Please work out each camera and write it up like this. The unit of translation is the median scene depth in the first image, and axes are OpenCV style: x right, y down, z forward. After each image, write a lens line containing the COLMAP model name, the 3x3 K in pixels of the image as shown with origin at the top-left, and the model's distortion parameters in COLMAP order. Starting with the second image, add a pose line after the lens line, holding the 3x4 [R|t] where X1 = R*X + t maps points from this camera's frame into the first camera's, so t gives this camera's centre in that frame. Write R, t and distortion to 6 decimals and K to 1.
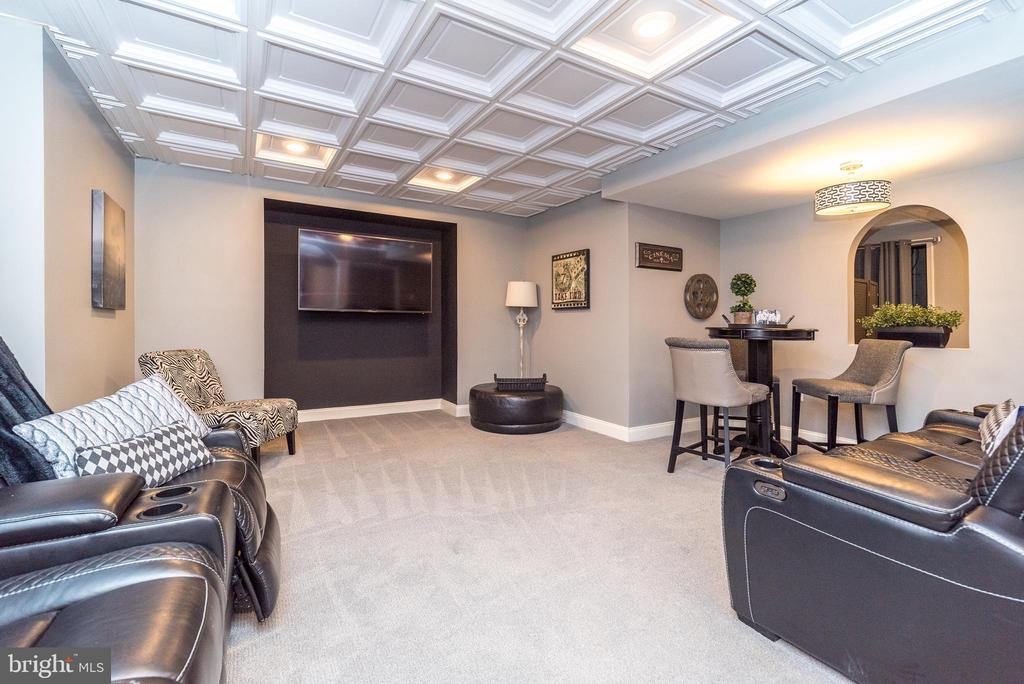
lens RADIAL K [[449.3, 0, 530.9], [0, 449.3, 315.8], [0, 0, 1]] dist [0.004259, 0.001398]
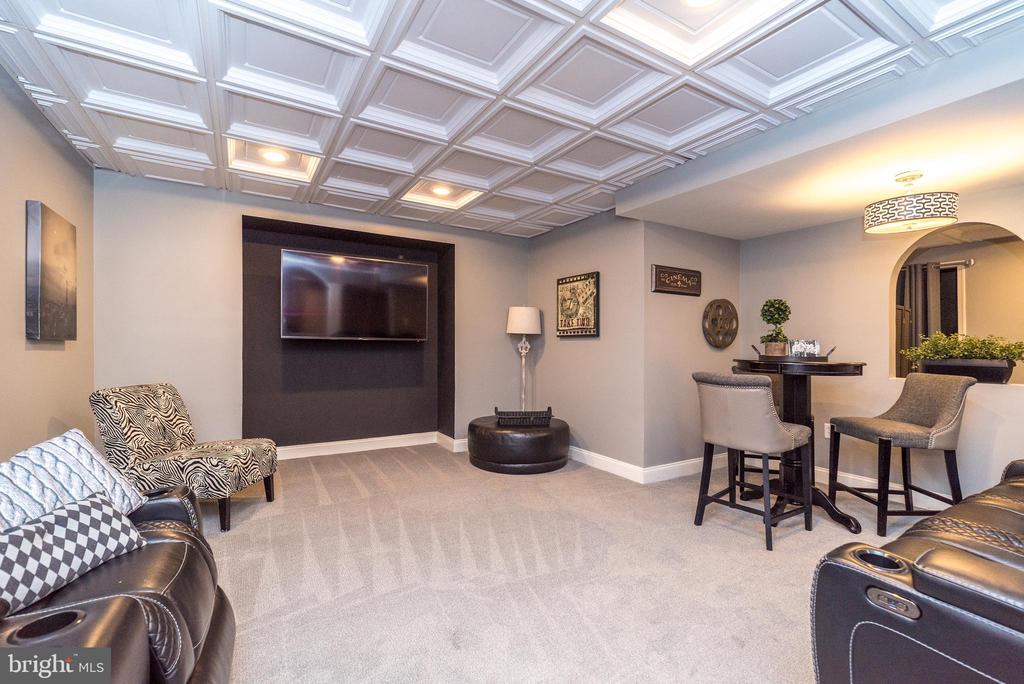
lens RADIAL K [[449.3, 0, 527.7], [0, 449.3, 337.2], [0, 0, 1]] dist [0.004259, 0.001398]
pose [[0.999997, 0.000926, 0.002327, -0.026886], [-0.000916, 0.999990, -0.004350, -0.016322], [-0.002331, 0.004348, 0.999988, 0.122756]]
